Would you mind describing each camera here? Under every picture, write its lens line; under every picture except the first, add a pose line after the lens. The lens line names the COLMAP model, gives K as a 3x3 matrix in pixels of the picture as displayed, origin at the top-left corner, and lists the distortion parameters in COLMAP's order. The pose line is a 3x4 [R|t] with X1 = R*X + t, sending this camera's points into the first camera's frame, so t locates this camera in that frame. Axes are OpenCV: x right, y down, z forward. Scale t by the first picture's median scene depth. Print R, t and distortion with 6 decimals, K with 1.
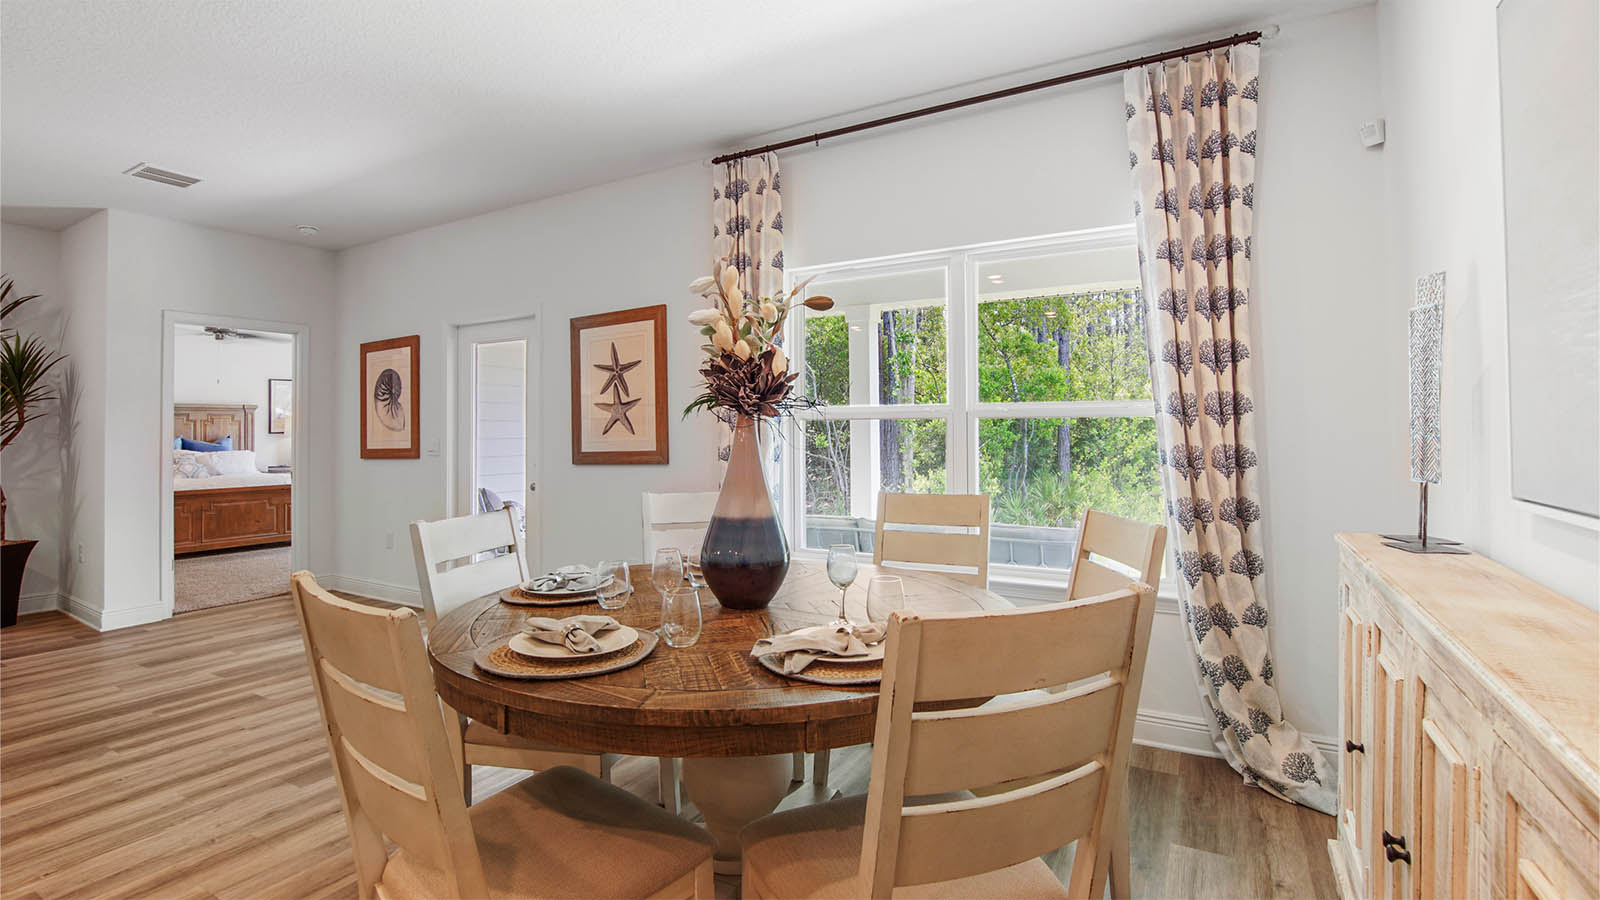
lens RADIAL K [[730.0, 0, 791.5], [0, 730.0, 417.7], [0, 0, 1]] dist [-0.040929, 0.009507]
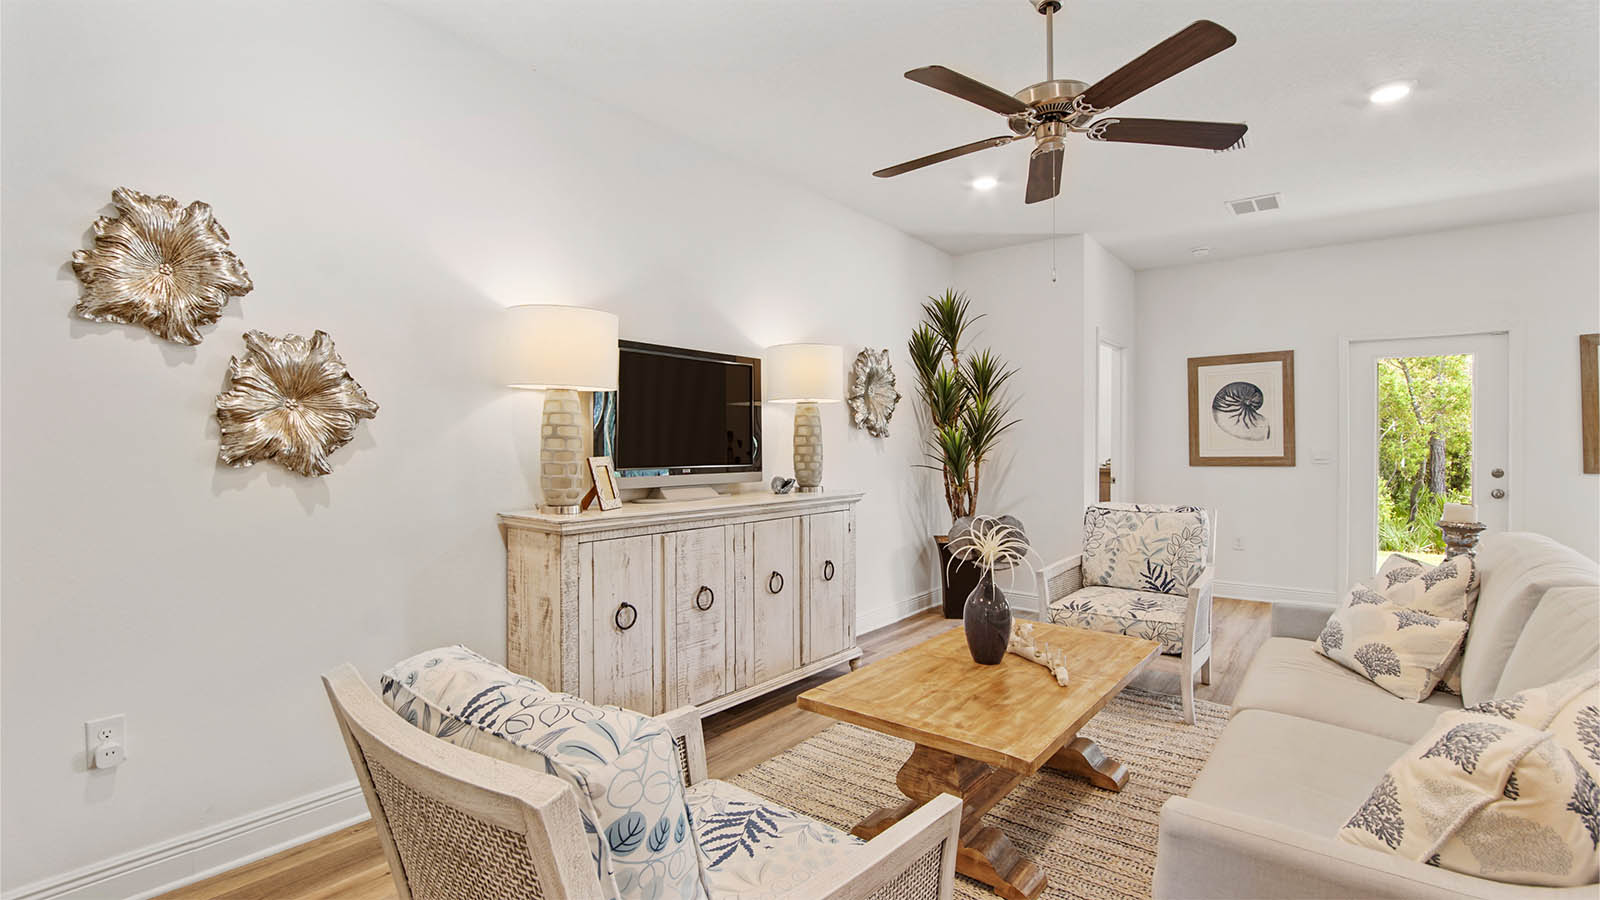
lens RADIAL K [[731.0, 0, 796.6], [0, 731.0, 447.0], [0, 0, 1]] dist [-0.029844, 0.000858]
pose [[0.990245, 0.008642, -0.139070, -1.351938], [-0.005030, 0.999641, 0.026310, 0.004572], [0.139247, -0.025354, 0.989933, -0.186628]]
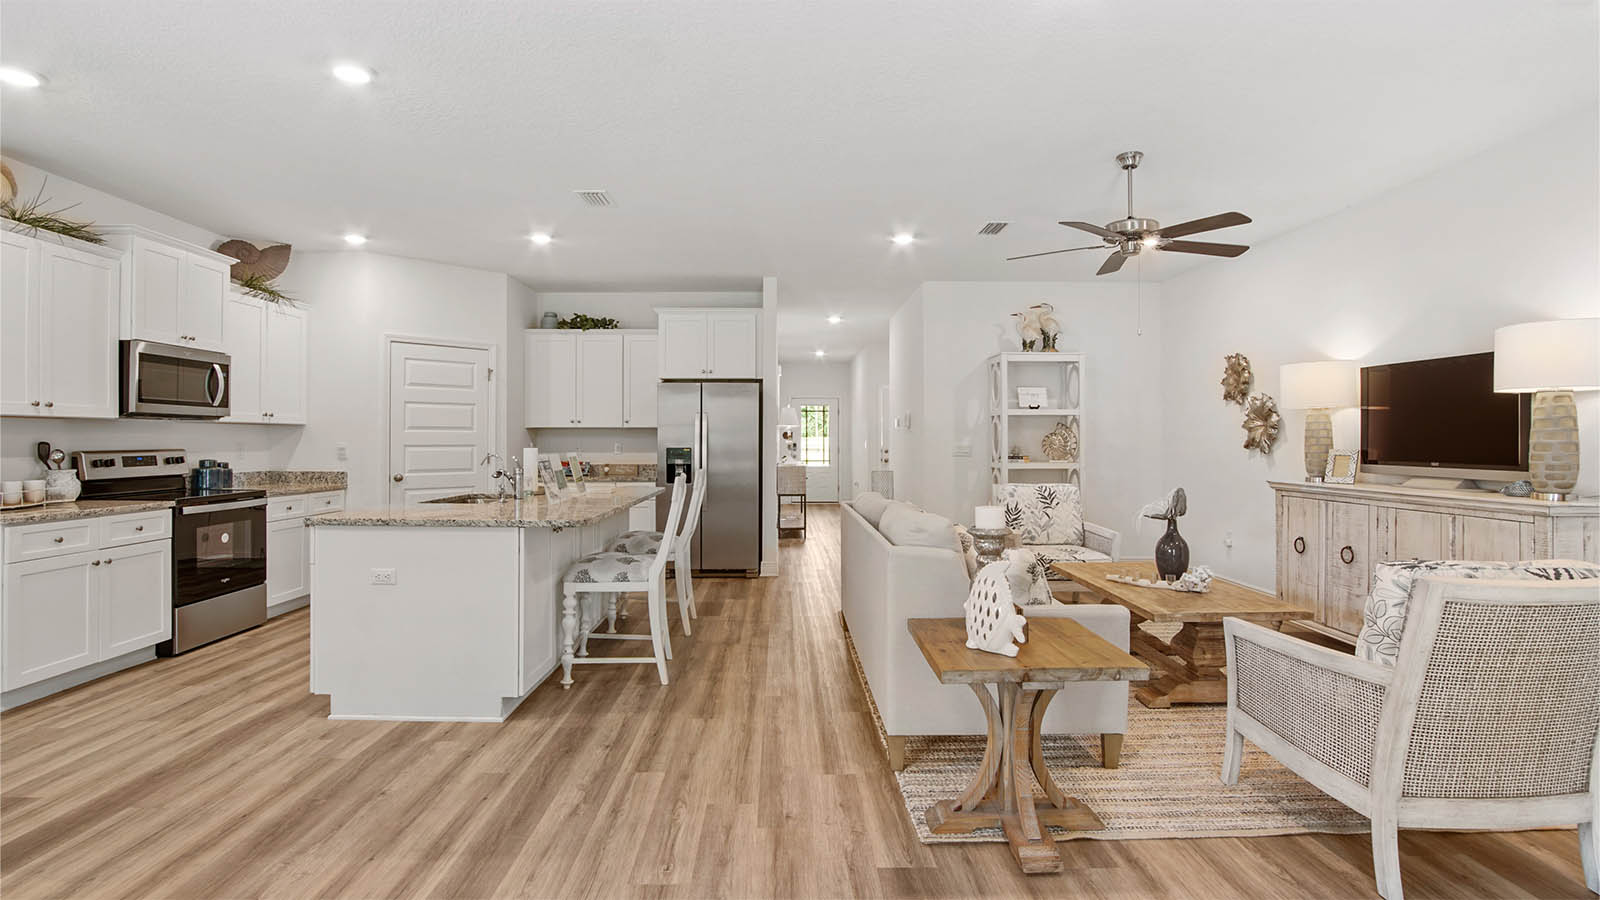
lens RADIAL K [[733.8, 0, 795.8], [0, 733.8, 437.3], [0, 0, 1]] dist [-0.043890, 0.009539]
pose [[-0.855706, 0.004274, -0.517445, -0.418543], [0.015218, 0.999741, -0.016909, 0.020722], [0.517239, -0.022344, -0.855549, 0.942360]]
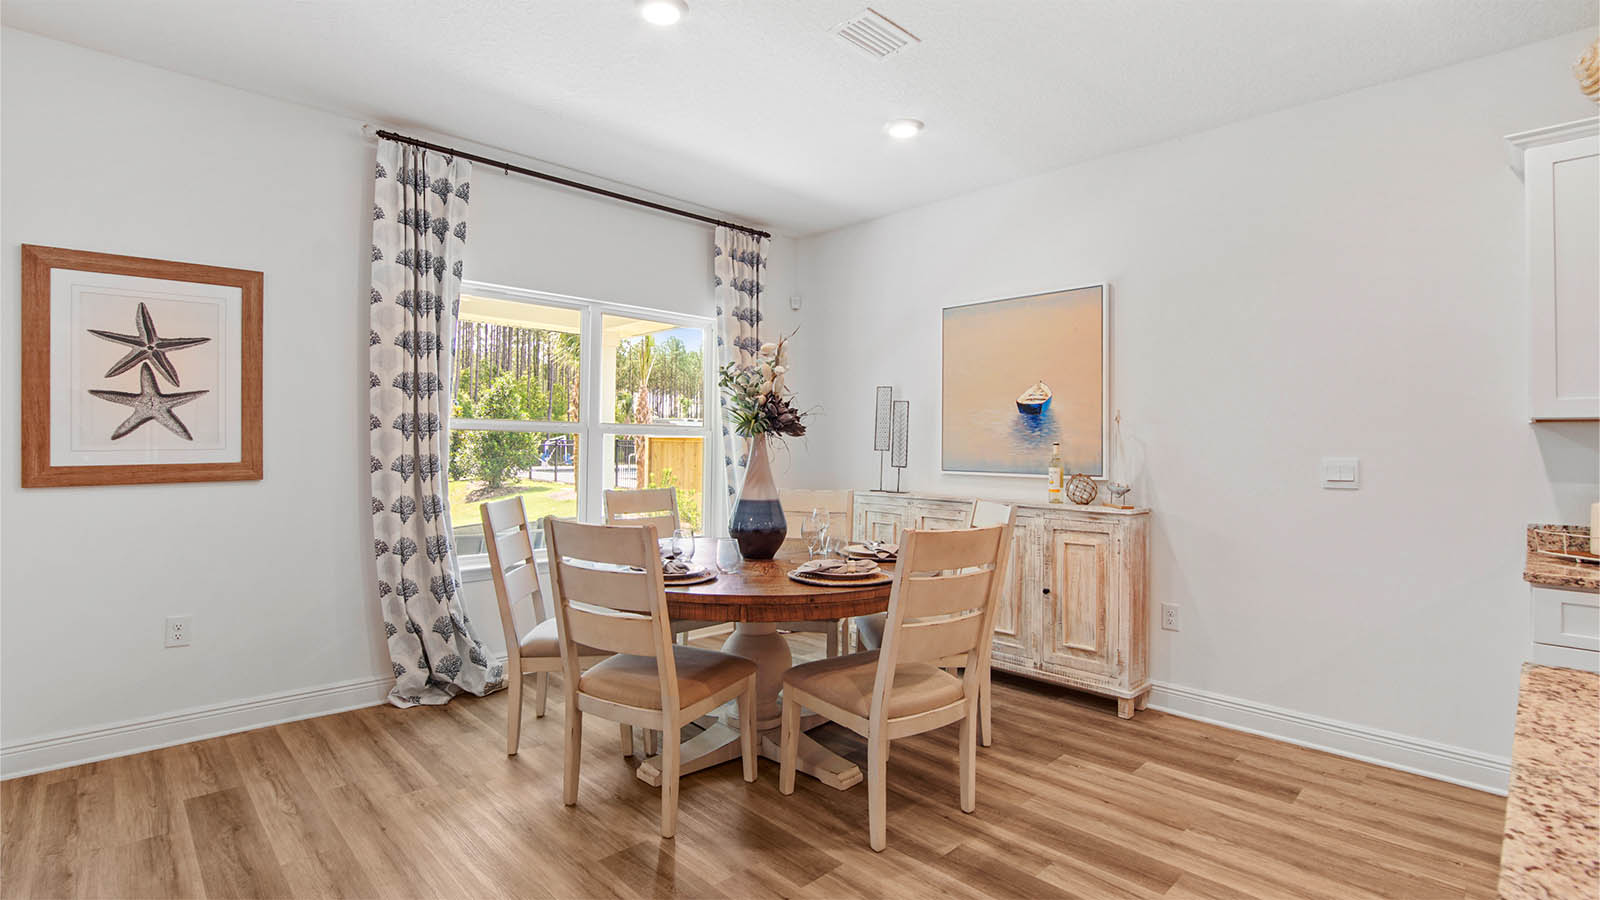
lens RADIAL K [[739.7, 0, 790.4], [0, 739.7, 425.0], [0, 0, 1]] dist [-0.033775, 0.000781]
pose [[0.277795, 0.035724, 0.959976, -0.722826], [-0.033656, 0.999057, -0.027439, 0.007982], [-0.960051, -0.024687, 0.278735, 0.238443]]
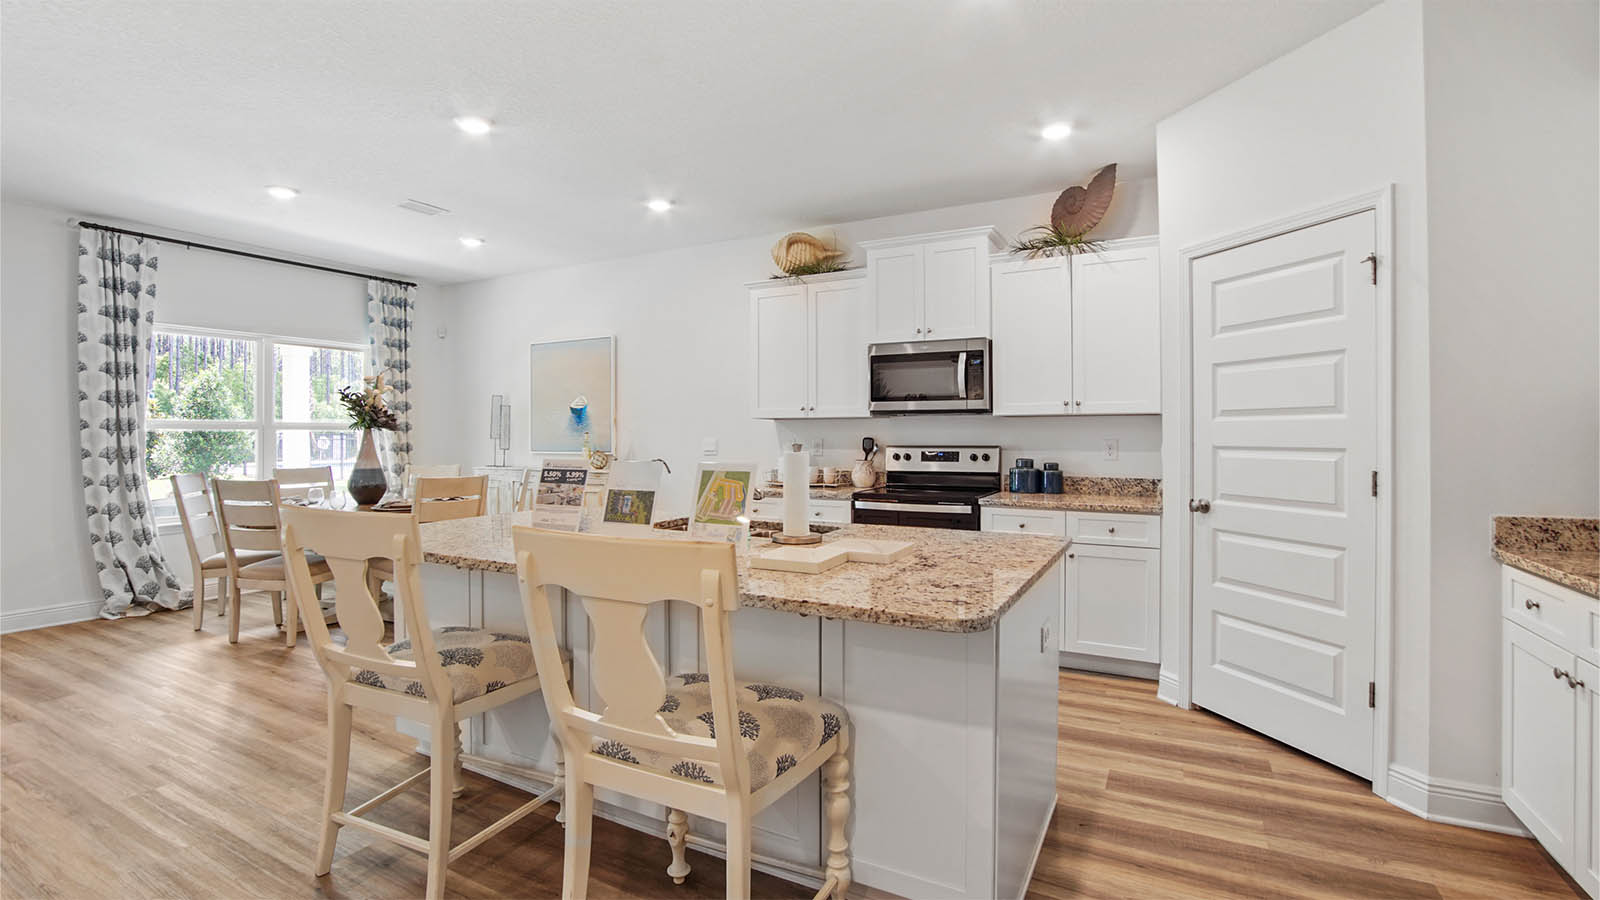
lens RADIAL K [[727.4, 0, 789.9], [0, 727.4, 432.1], [0, 0, 1]] dist [-0.038966, 0.009124]
pose [[-0.023818, 0.010881, 0.999657, -1.226159], [-0.018201, 0.999770, -0.011316, 0.002842], [-0.999551, -0.018464, -0.023615, -0.194669]]
